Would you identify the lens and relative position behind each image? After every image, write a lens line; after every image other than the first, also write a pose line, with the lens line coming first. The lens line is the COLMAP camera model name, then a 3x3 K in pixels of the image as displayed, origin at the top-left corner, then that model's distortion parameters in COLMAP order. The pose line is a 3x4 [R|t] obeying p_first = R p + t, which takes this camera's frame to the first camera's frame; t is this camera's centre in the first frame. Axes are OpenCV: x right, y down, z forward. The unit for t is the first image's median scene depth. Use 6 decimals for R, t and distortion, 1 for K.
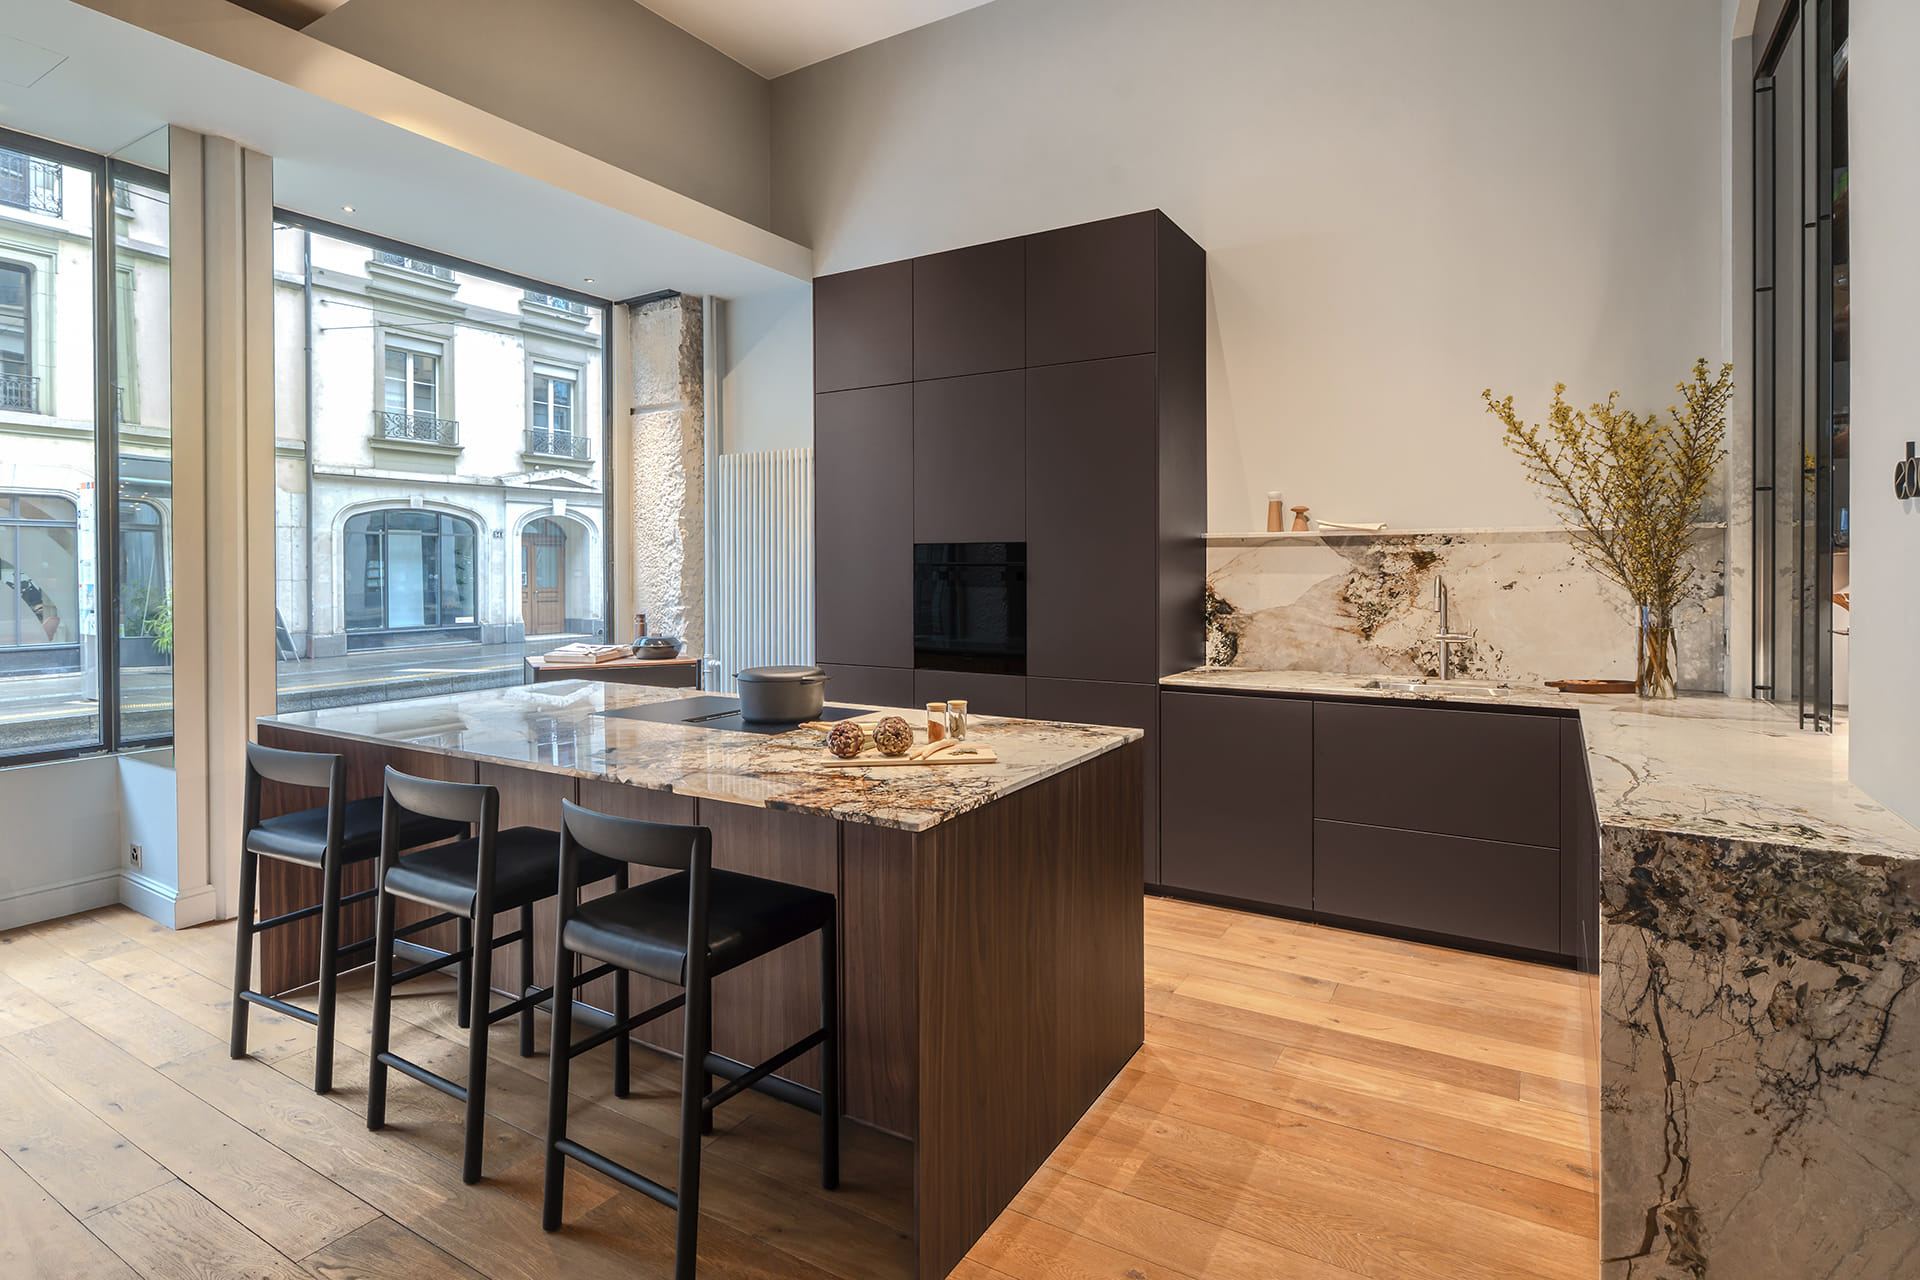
lens RADIAL K [[954.8, 0, 955.2], [0, 954.8, 571.0], [0, 0, 1]] dist [-0.002954, -0.000435]
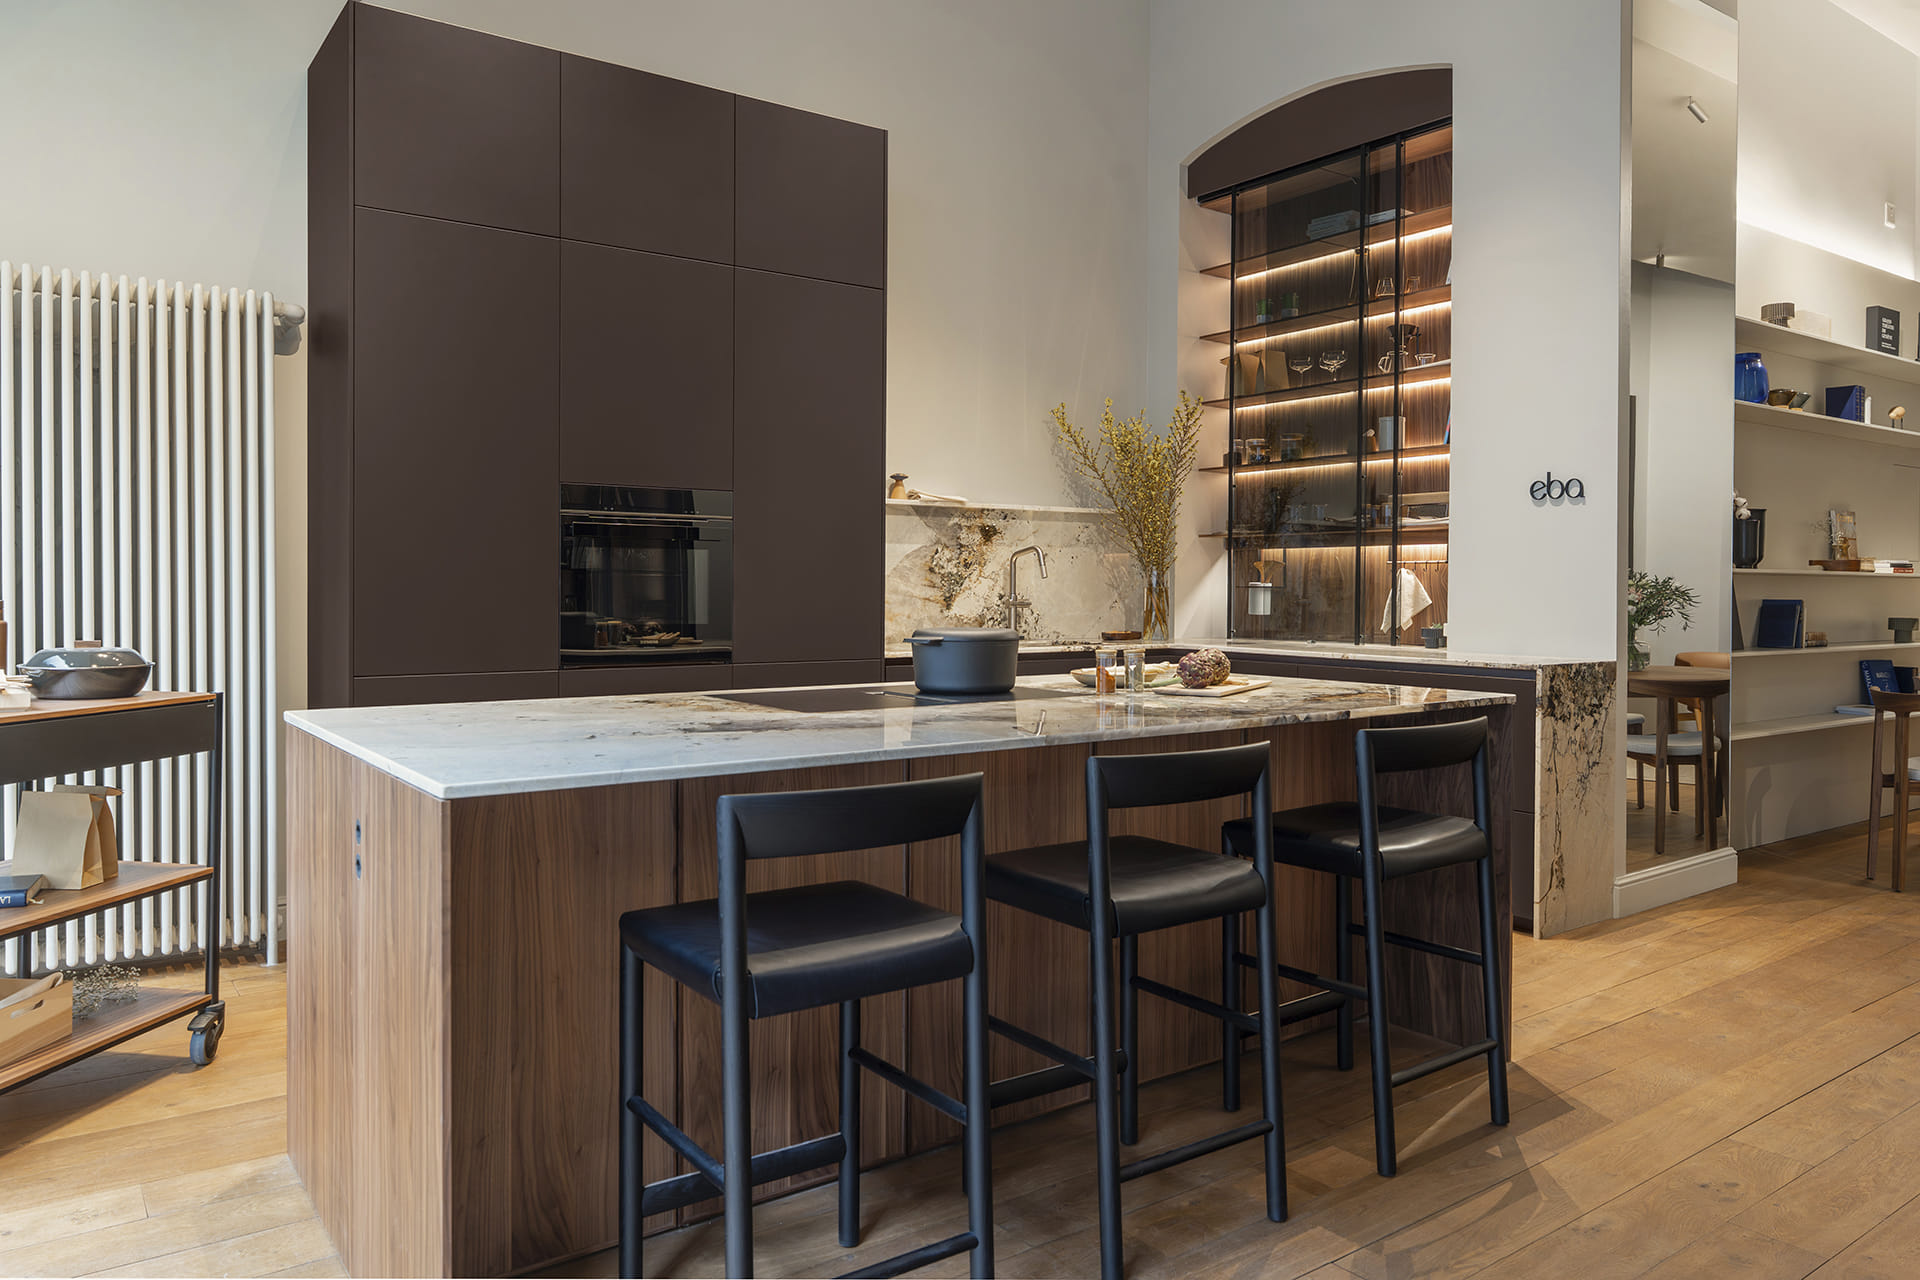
lens RADIAL K [[1320.6, 0, 970.1], [0, 1320.6, 594.5], [0, 0, 1]] dist [0.002357, 0.000369]
pose [[0.387214, -0.004892, 0.921977, -0.901133], [-0.002150, 0.999978, 0.006209, 0.049073], [-0.921987, -0.004386, 0.387195, 0.439755]]
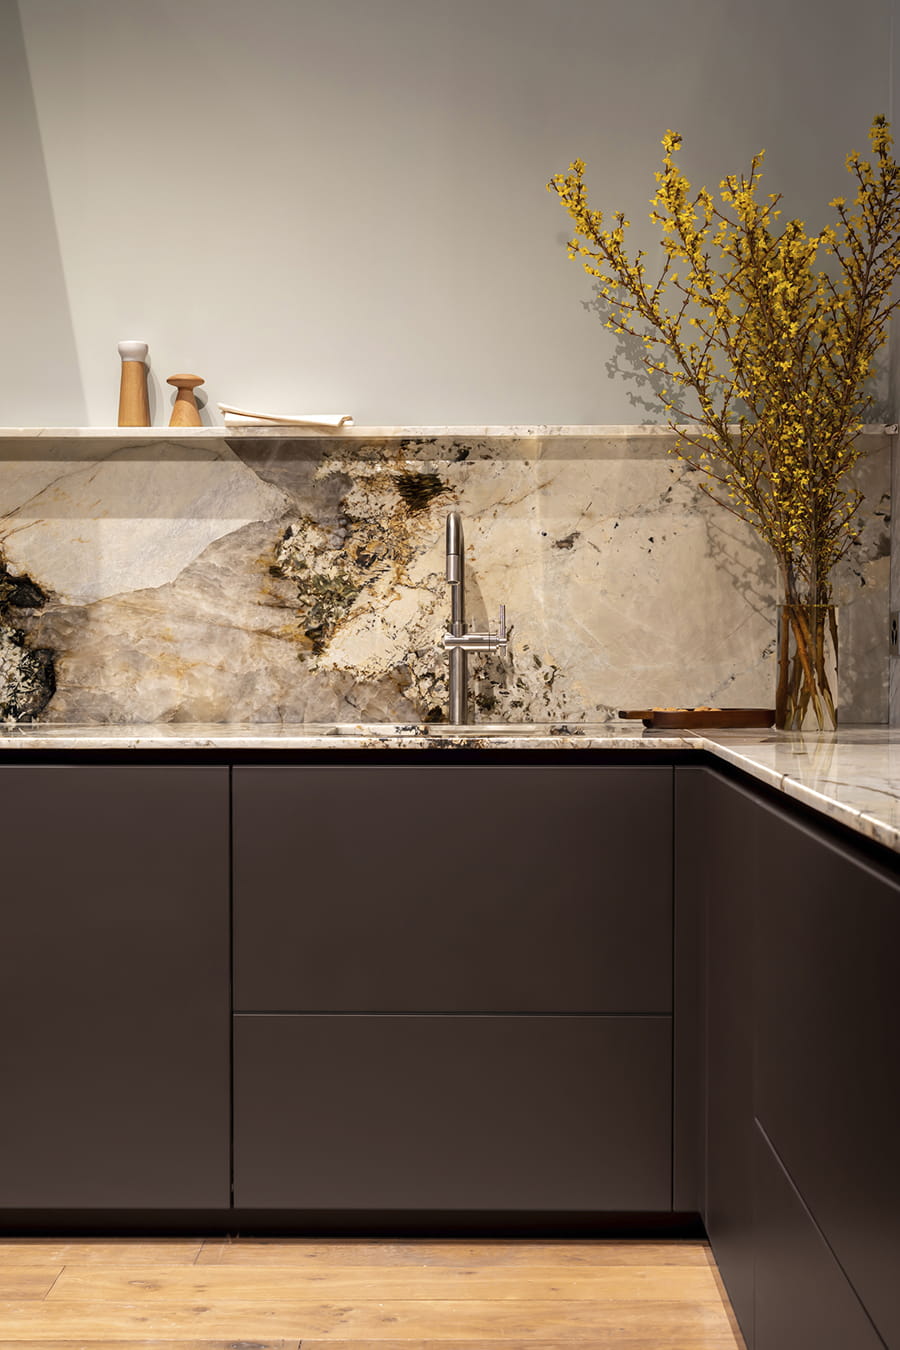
lens RADIAL K [[1912.0, 0, 447.5], [0, 1912.0, 679.6], [0, 0, 1]] dist [-0.013138, 0.000000]
pose [[0.864472, -0.012725, 0.502520, -0.004153], [0.001445, 0.999738, 0.022829, 0.065176], [-0.502679, -0.019009, 0.864264, 0.120286]]
